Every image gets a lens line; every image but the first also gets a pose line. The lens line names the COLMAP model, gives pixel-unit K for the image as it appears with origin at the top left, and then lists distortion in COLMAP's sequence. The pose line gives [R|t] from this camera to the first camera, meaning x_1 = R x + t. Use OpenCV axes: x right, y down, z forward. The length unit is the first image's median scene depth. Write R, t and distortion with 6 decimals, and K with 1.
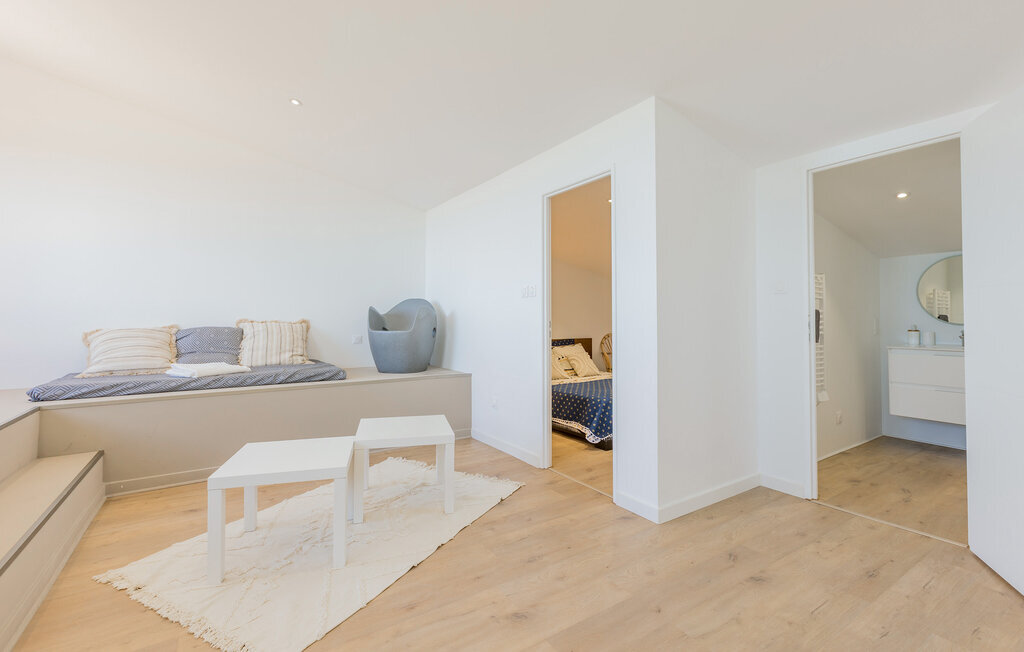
lens RADIAL K [[454.3, 0, 518.1], [0, 454.3, 299.6], [0, 0, 1]] dist [0.002715, 0.000155]
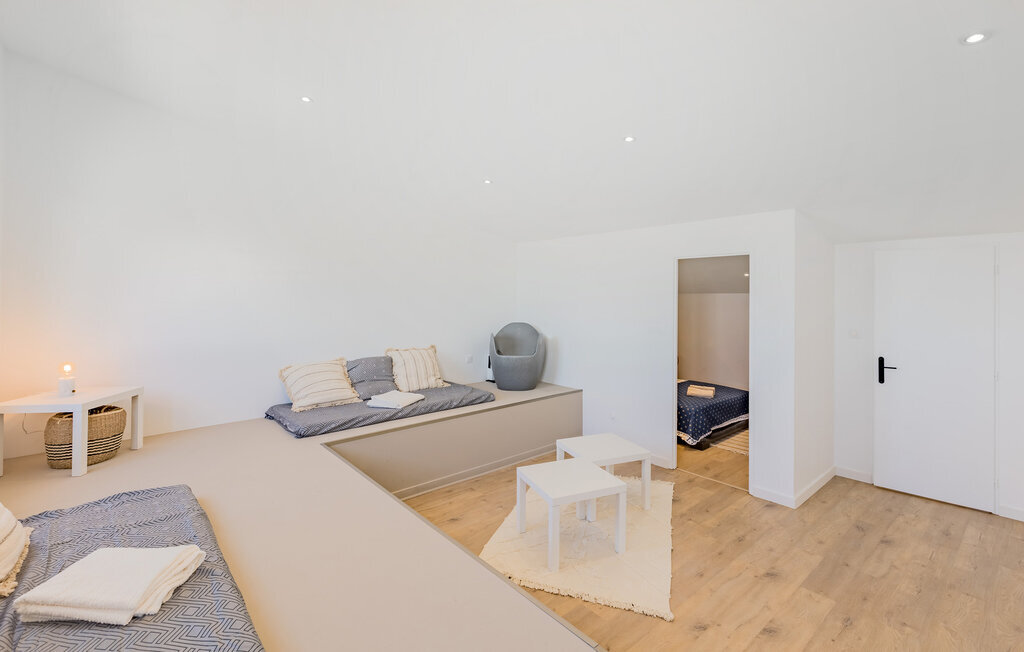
lens RADIAL K [[466.3, 0, 515.4], [0, 466.3, 282.4], [0, 0, 1]] dist [0.000330, -0.000368]
pose [[0.992278, -0.000004, 0.124037, -0.571102], [-0.002225, 0.999839, 0.017828, -0.188158], [-0.124017, -0.017966, 0.992117, -0.260436]]
